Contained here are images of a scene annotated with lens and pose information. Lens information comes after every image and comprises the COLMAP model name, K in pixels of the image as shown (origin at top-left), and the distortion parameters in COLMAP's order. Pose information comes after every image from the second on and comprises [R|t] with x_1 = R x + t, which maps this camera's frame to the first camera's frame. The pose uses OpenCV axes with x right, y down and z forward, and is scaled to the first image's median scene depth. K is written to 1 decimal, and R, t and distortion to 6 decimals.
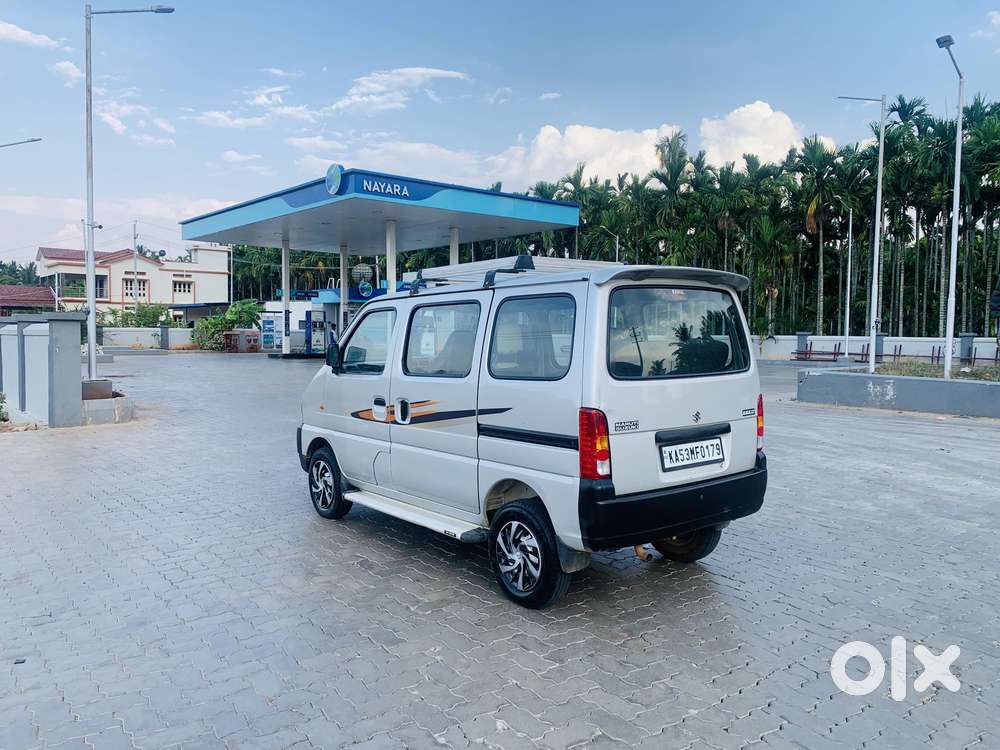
lens RADIAL K [[755.8, 0, 498.3], [0, 755.8, 382.2], [0, 0, 1]] dist [0.041951, -0.058934]
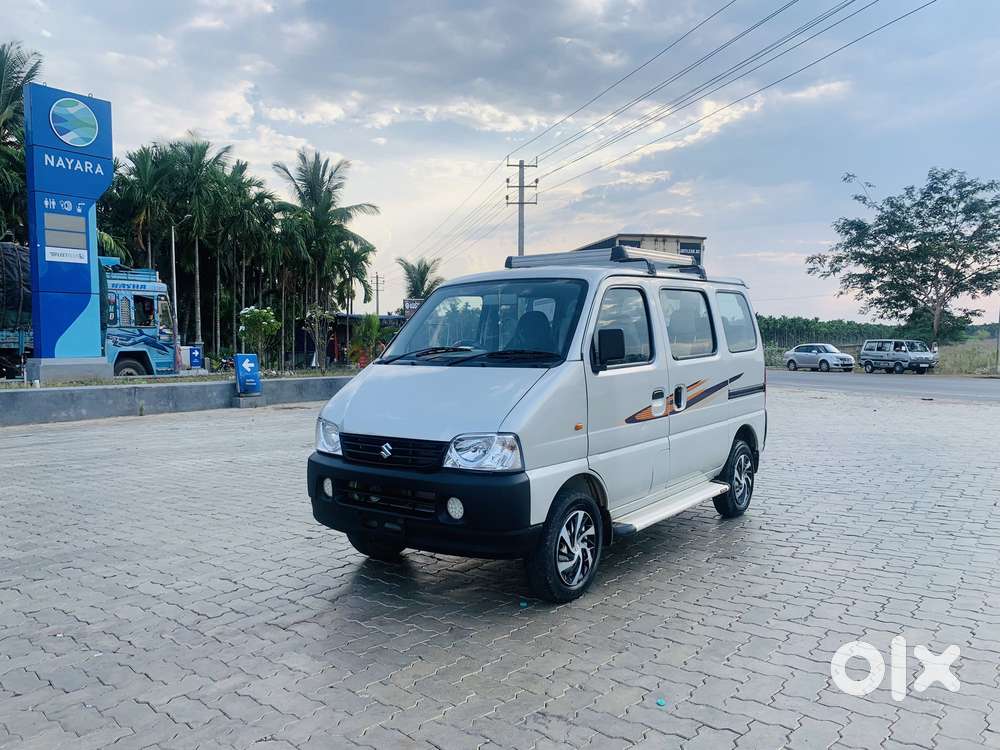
lens RADIAL K [[768.6, 0, 482.5], [0, 768.6, 373.5], [0, 0, 1]] dist [0.007229, 0.002847]
pose [[-0.218124, -0.040469, 0.975082, -1.135796], [0.074823, 0.995505, 0.058055, -0.074924], [-0.973048, 0.085622, -0.214116, 1.616255]]
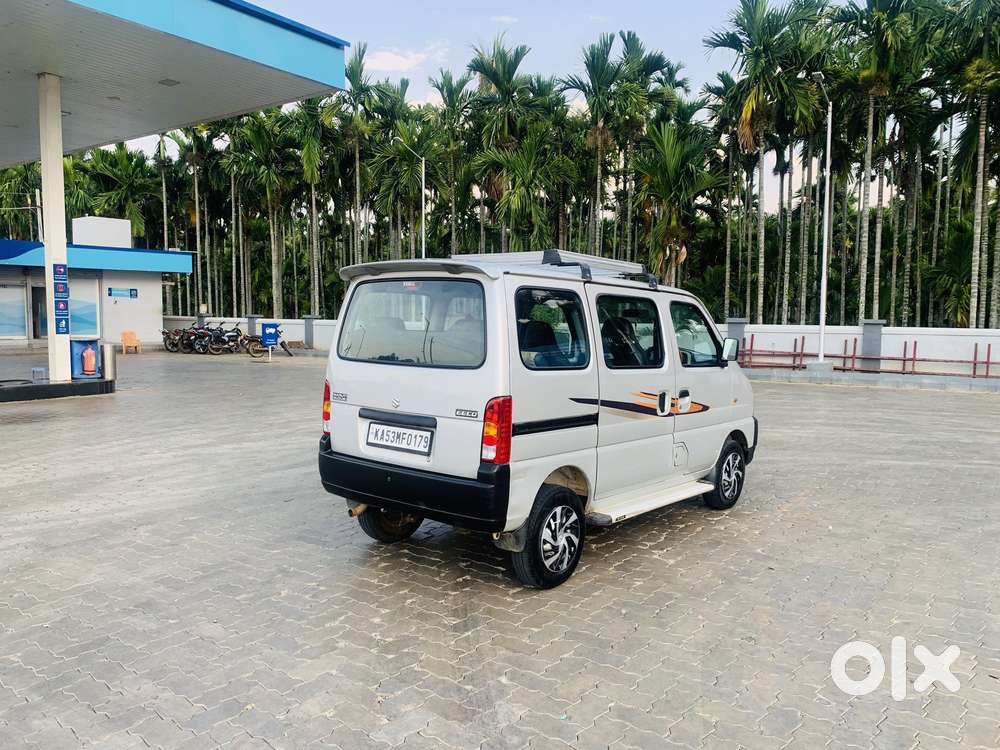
lens RADIAL K [[762.1, 0, 500.0], [0, 762.1, 375.0], [0, 0, 1]] dist [0.037356, -0.053099]
pose [[0.202029, 0.077894, -0.976277, 1.197754], [-0.085167, 0.994453, 0.061720, -0.063665], [0.975669, 0.070677, 0.207542, 0.834763]]
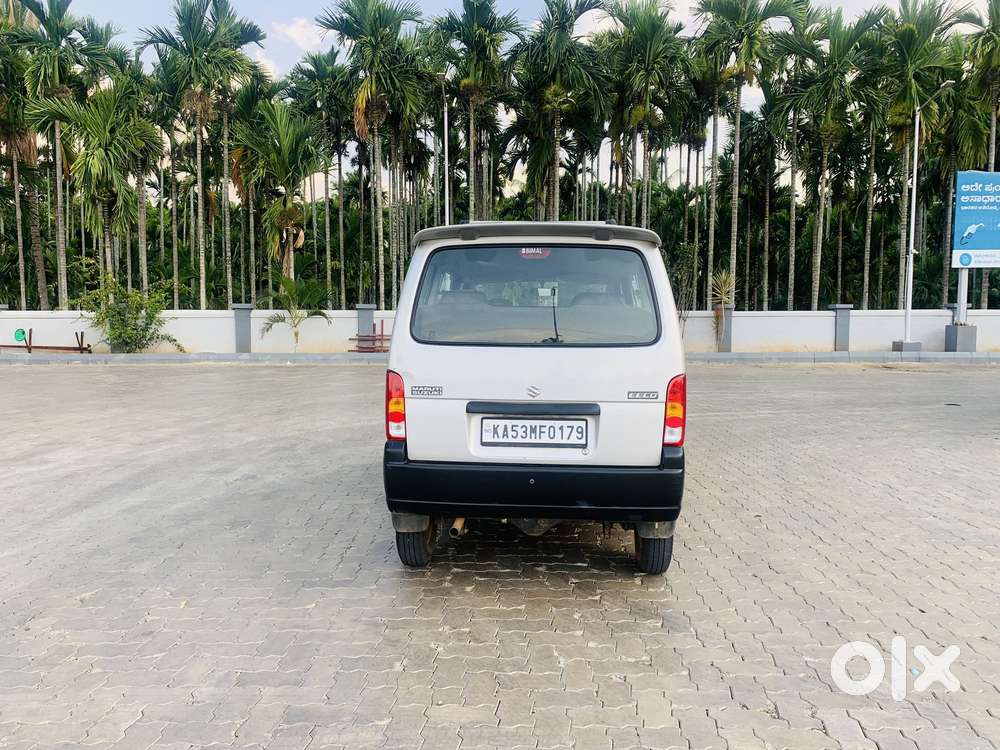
lens RADIAL K [[762.1, 0, 500.0], [0, 762.1, 375.0], [0, 0, 1]] dist [0.037356, -0.053099]
pose [[0.737525, 0.061832, -0.672483, 0.755546], [-0.055859, 0.997973, 0.030499, 0.001790], [0.673006, 0.015071, 0.739484, 0.284094]]
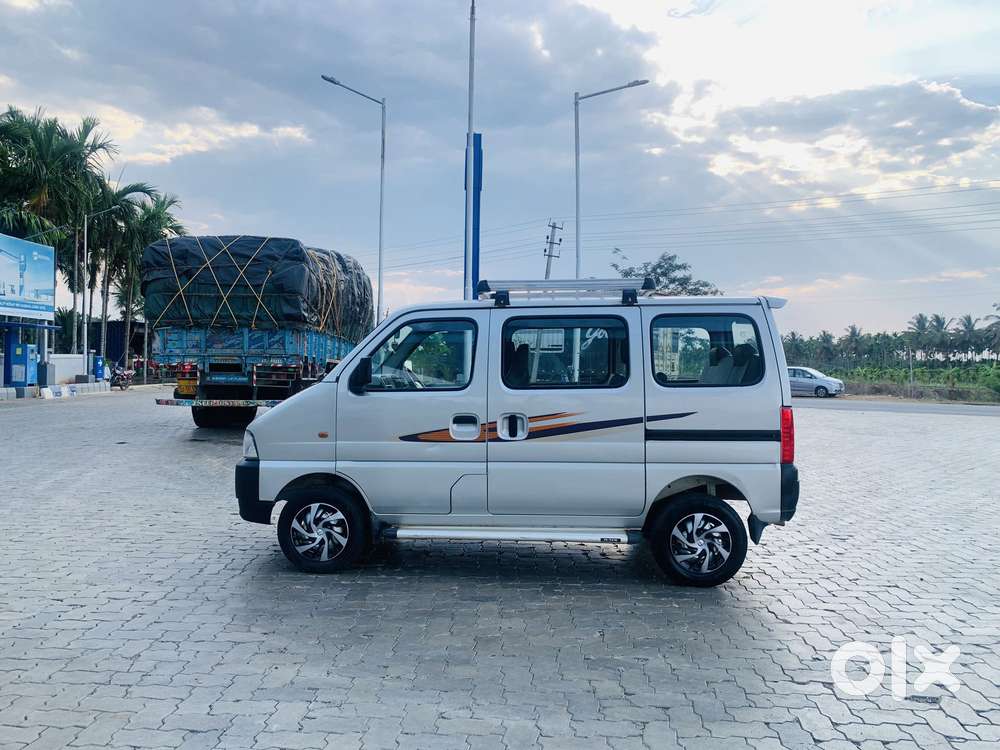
lens RADIAL K [[779.1, 0, 475.6], [0, 779.1, 370.5], [0, 0, 1]] dist [0.037577, -0.005645]
pose [[0.680993, 0.007172, 0.732255, -0.979487], [0.038116, 0.998249, -0.045225, 0.011203], [-0.731298, 0.058708, 0.679527, 0.405298]]
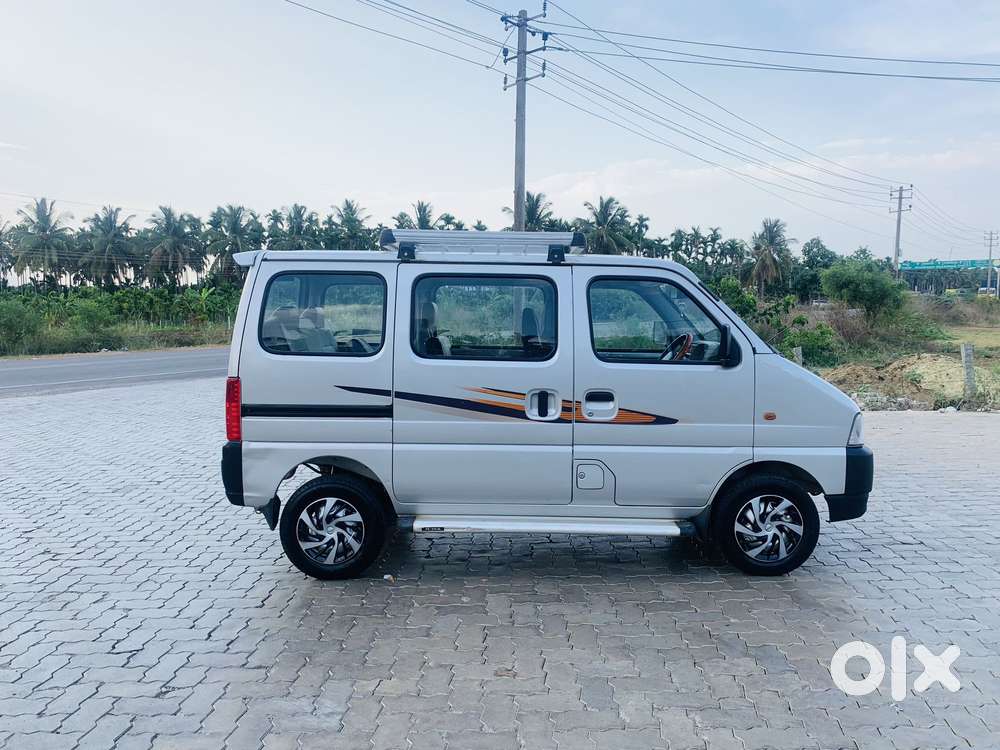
lens RADIAL K [[762.1, 0, 500.0], [0, 762.1, 375.0], [0, 0, 1]] dist [0.037356, -0.053099]
pose [[-0.632442, 0.065162, -0.771862, 0.864471], [-0.045432, 0.991620, 0.120939, -0.116265], [0.773275, 0.111554, -0.624181, 1.852614]]
